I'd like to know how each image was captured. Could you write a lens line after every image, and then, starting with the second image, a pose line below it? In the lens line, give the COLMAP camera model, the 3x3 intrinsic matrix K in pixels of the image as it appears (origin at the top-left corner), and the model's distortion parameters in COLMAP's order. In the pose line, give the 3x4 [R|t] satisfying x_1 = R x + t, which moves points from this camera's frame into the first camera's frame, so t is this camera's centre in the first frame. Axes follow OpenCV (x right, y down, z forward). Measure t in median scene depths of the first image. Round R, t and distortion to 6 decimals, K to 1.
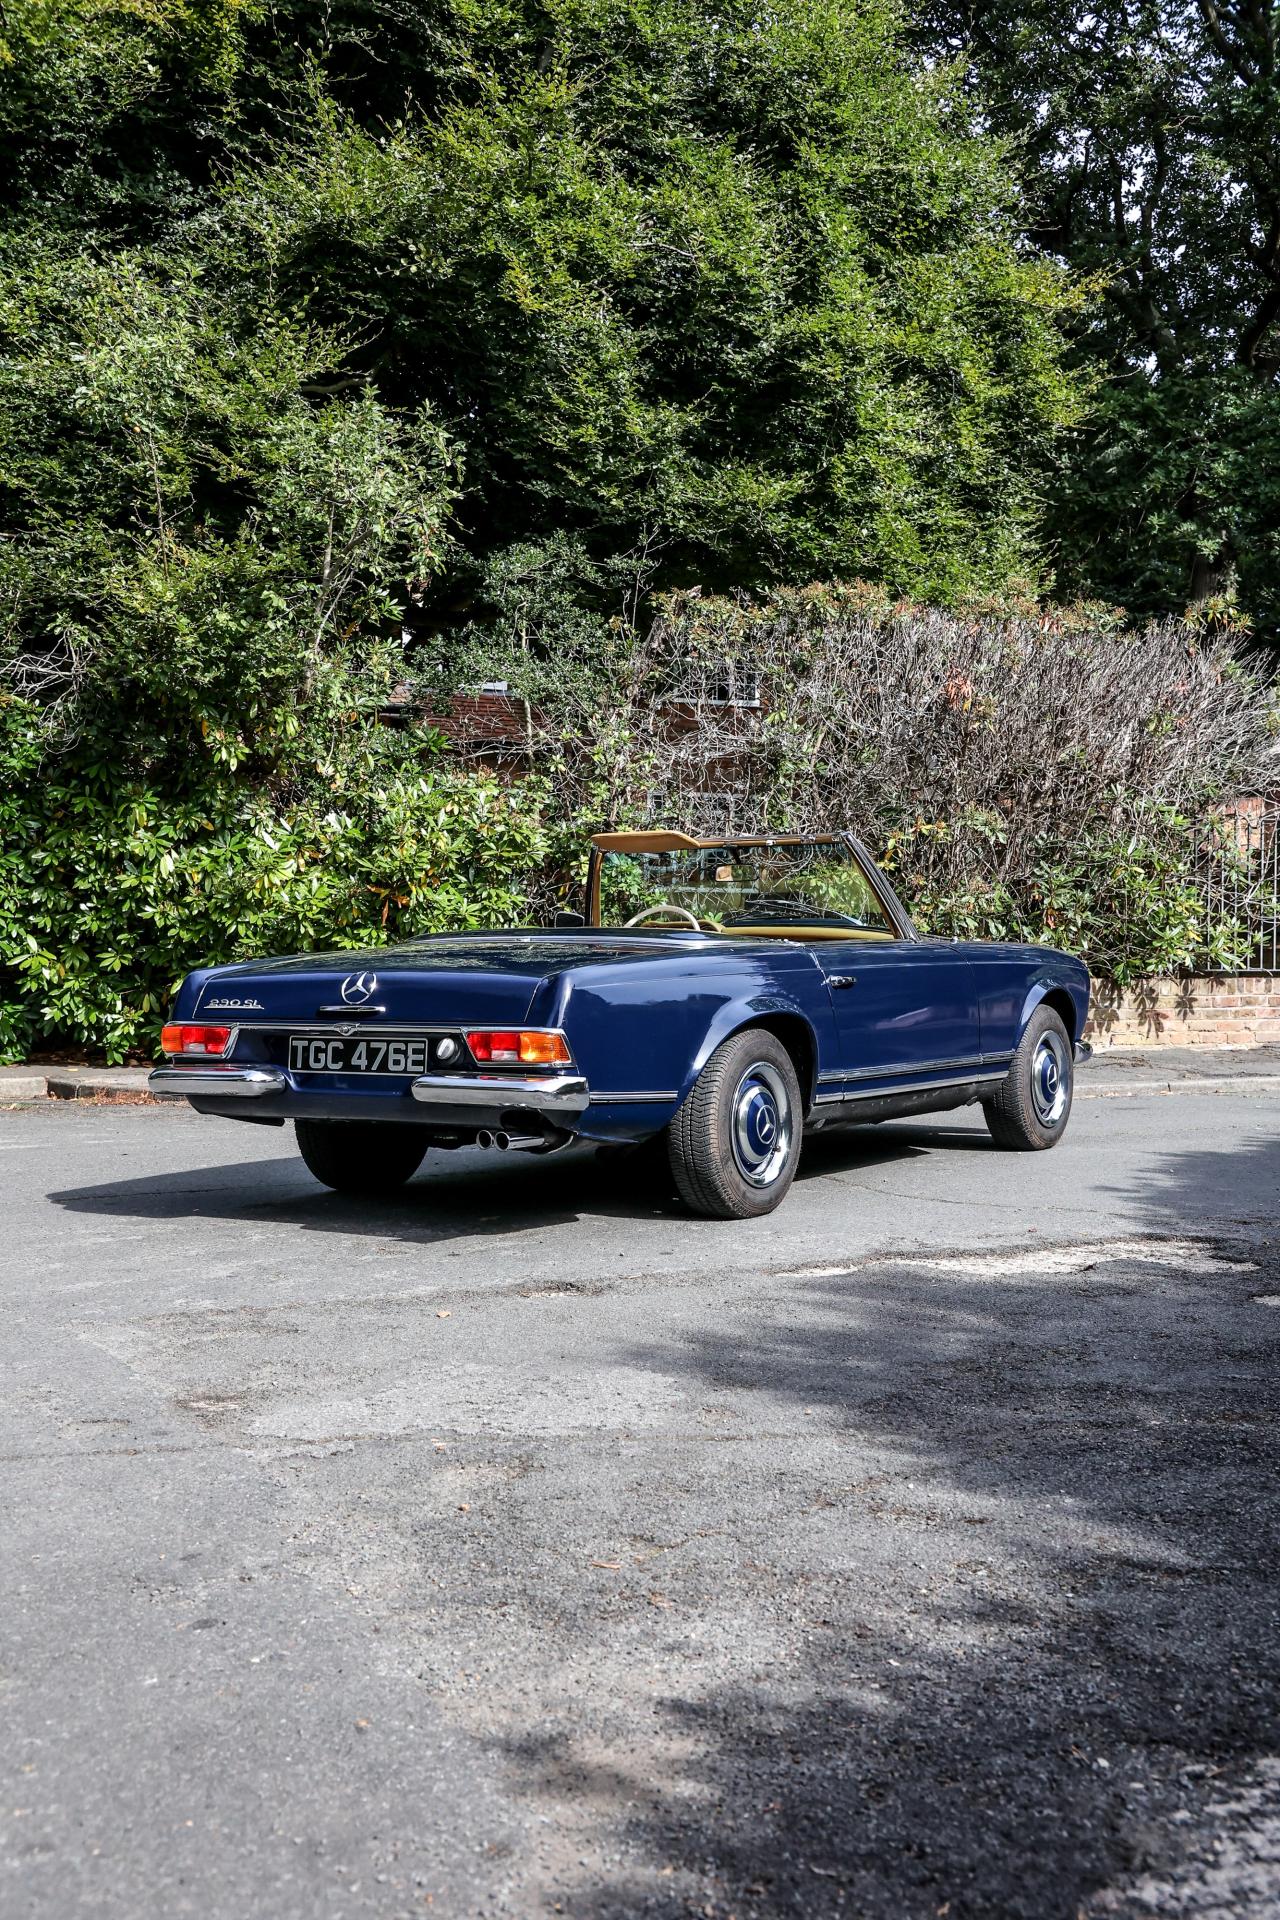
lens RADIAL K [[2754.8, 0, 635.8], [0, 2754.8, 995.2], [0, 0, 1]] dist [0.203269, 0.144099]
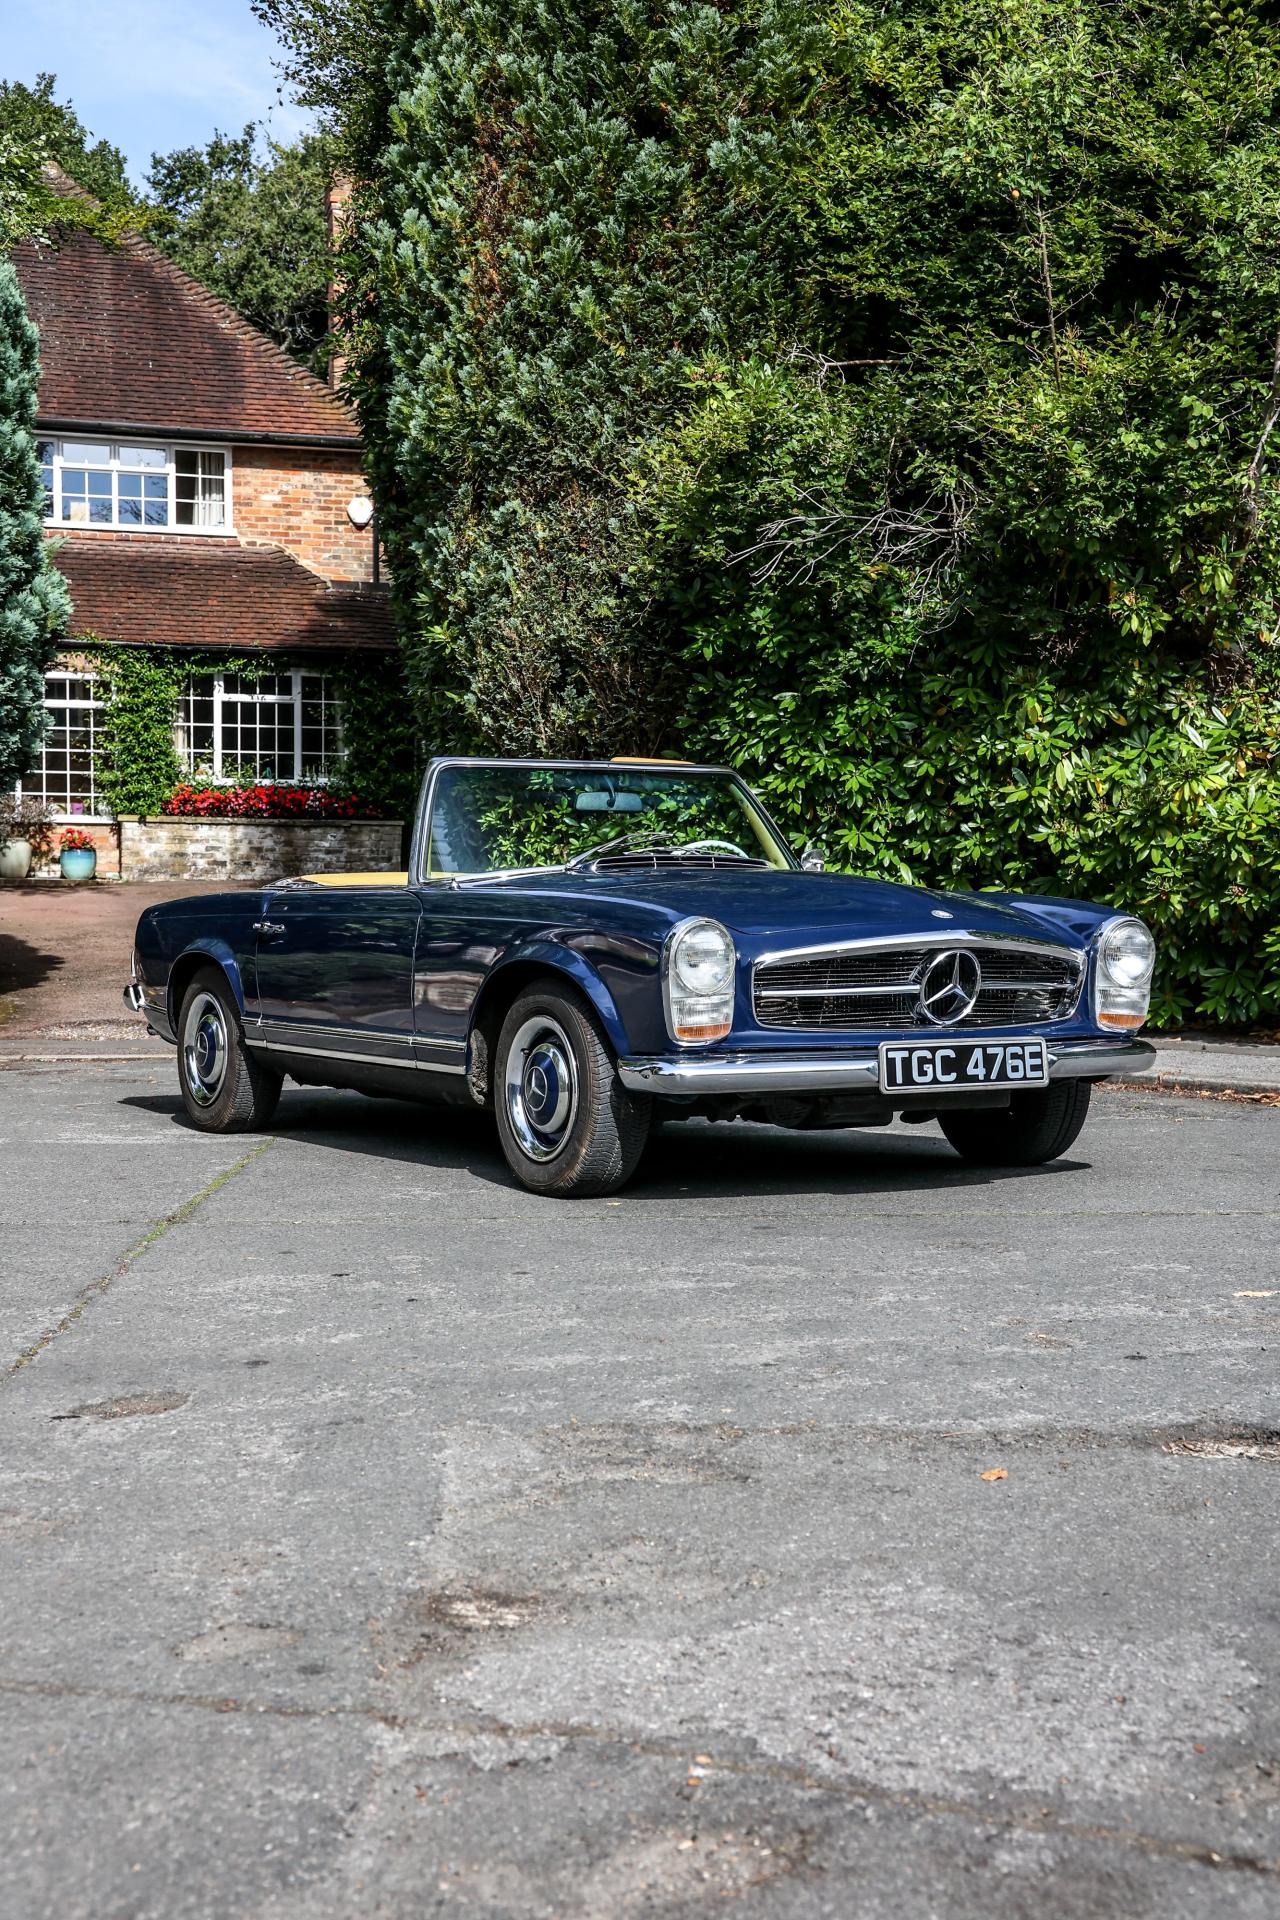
lens RADIAL K [[2754.8, 0, 635.8], [0, 2754.8, 995.2], [0, 0, 1]] dist [0.203269, 0.144099]
pose [[0.886826, 0.024176, -0.461470, 0.083375], [-0.015335, 0.999620, 0.022898, -0.000701], [0.461848, -0.013230, 0.886860, 0.258049]]
